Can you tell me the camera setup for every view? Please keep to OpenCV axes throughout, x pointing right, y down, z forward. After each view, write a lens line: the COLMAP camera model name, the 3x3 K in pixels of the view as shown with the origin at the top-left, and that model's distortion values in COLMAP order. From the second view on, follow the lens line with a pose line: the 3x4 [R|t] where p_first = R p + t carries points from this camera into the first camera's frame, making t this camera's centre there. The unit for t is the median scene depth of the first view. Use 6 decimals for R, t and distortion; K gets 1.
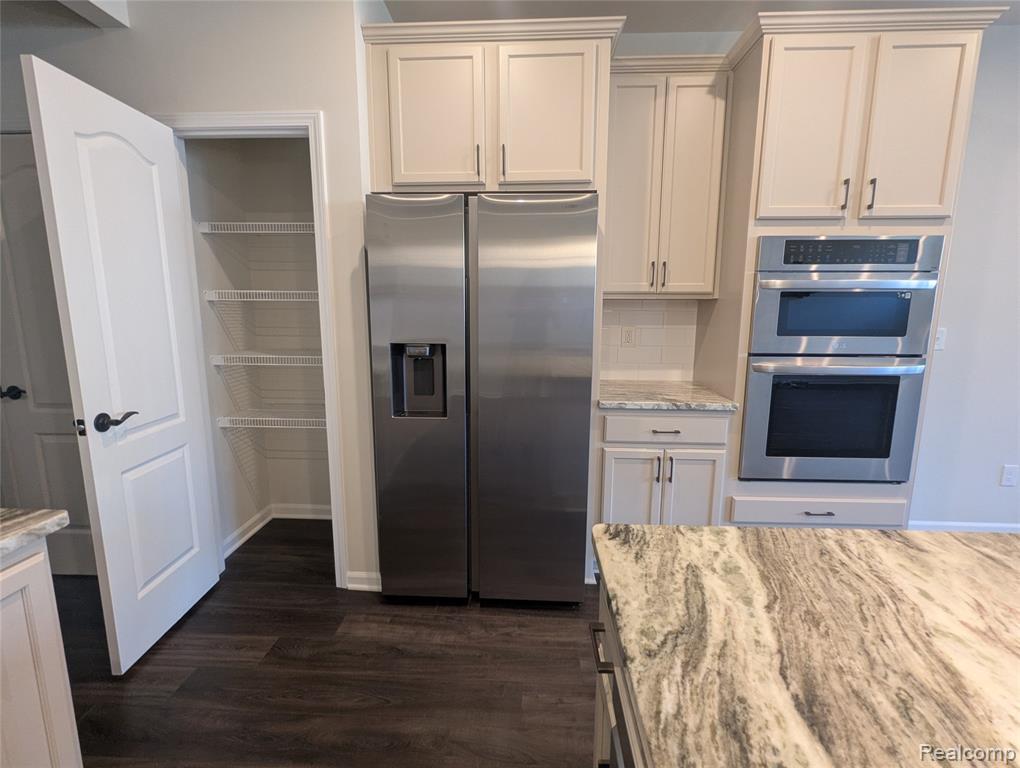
lens RADIAL K [[480.3, 0, 510.0], [0, 480.3, 384.0], [0, 0, 1]] dist [0.000160, -0.000127]
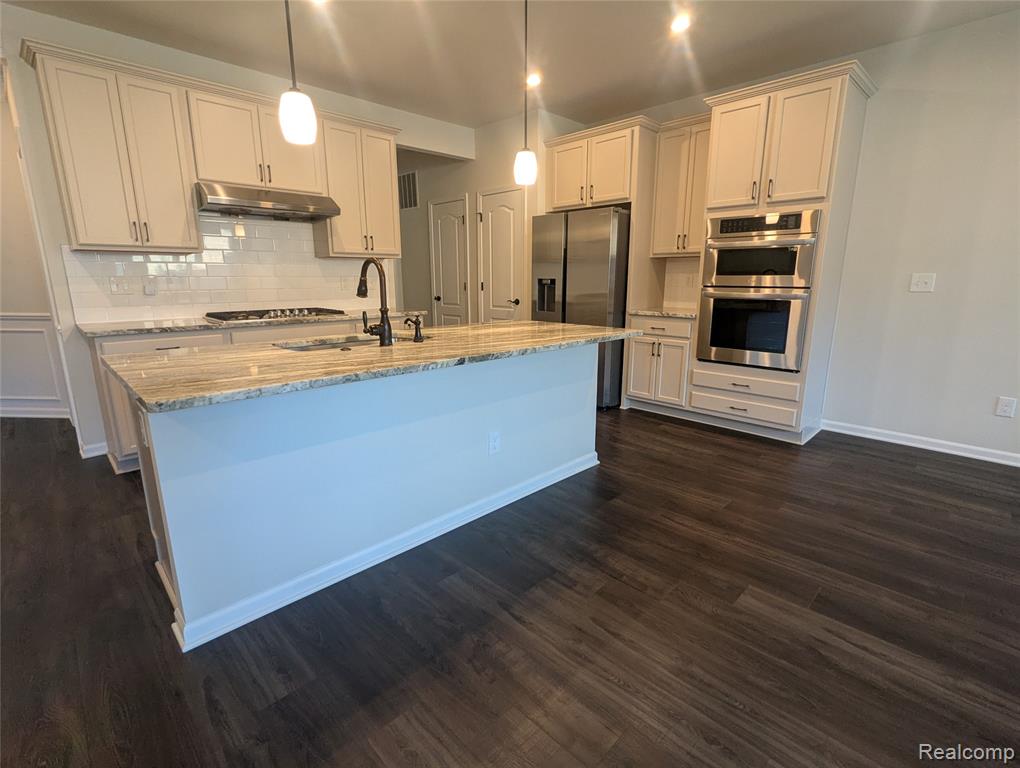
lens RADIAL K [[483.4, 0, 510.0], [0, 483.4, 384.0], [0, 0, 1]] dist [-0.001027, 0.000169]
pose [[0.732154, 0.143638, -0.665822, 1.247887], [-0.106729, 0.989630, 0.096131, 0.203993], [0.672725, 0.000680, 0.739892, -0.814438]]
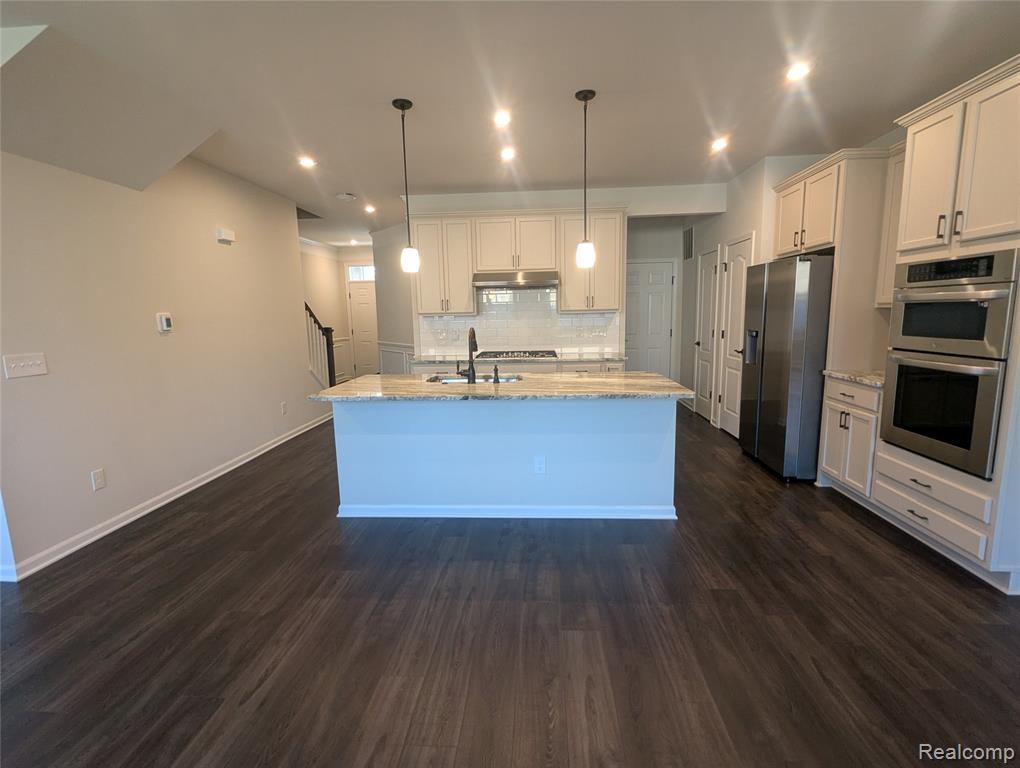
lens RADIAL K [[483.4, 0, 510.0], [0, 483.4, 384.0], [0, 0, 1]] dist [-0.001027, 0.000169]
pose [[-0.018580, 0.143911, -0.989416, 1.965452], [-0.142397, 0.979118, 0.145087, -0.006456], [0.989635, 0.143586, 0.002301, -0.078250]]
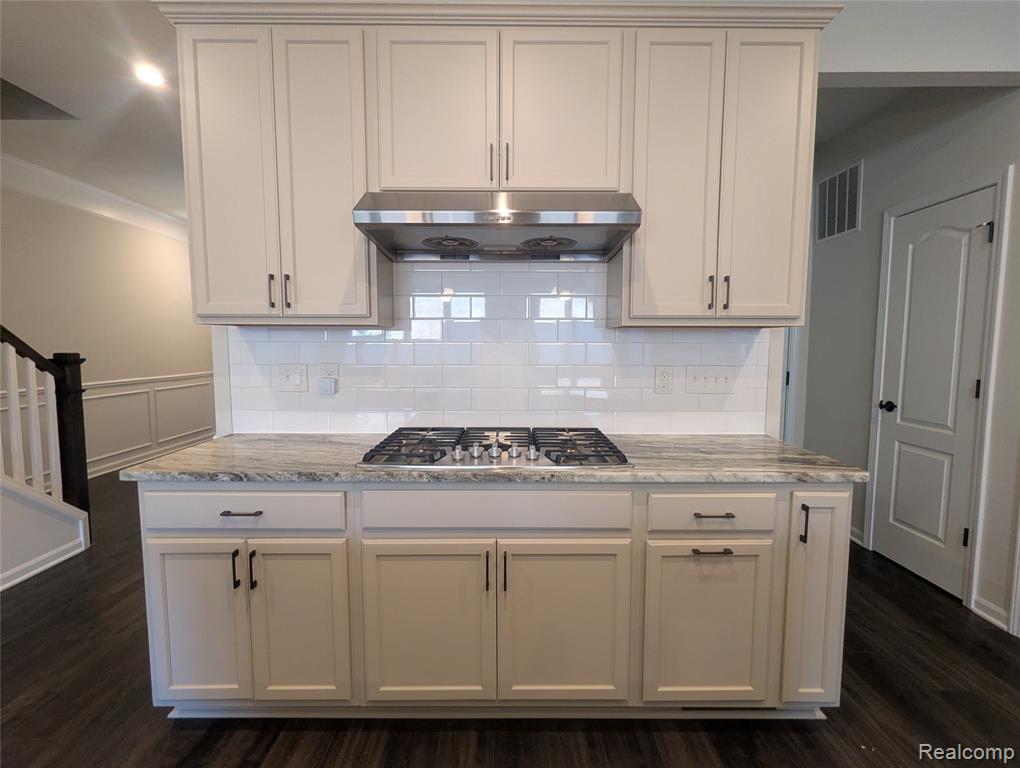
lens RADIAL K [[475.4, 0, 510.0], [0, 475.4, 384.0], [0, 0, 1]] dist [0.002094, -0.000347]
pose [[0.038186, 0.081840, -0.995914, 0.221866], [-0.166603, 0.983212, 0.074408, 0.035481], [0.985284, 0.163081, 0.051180, -0.095458]]
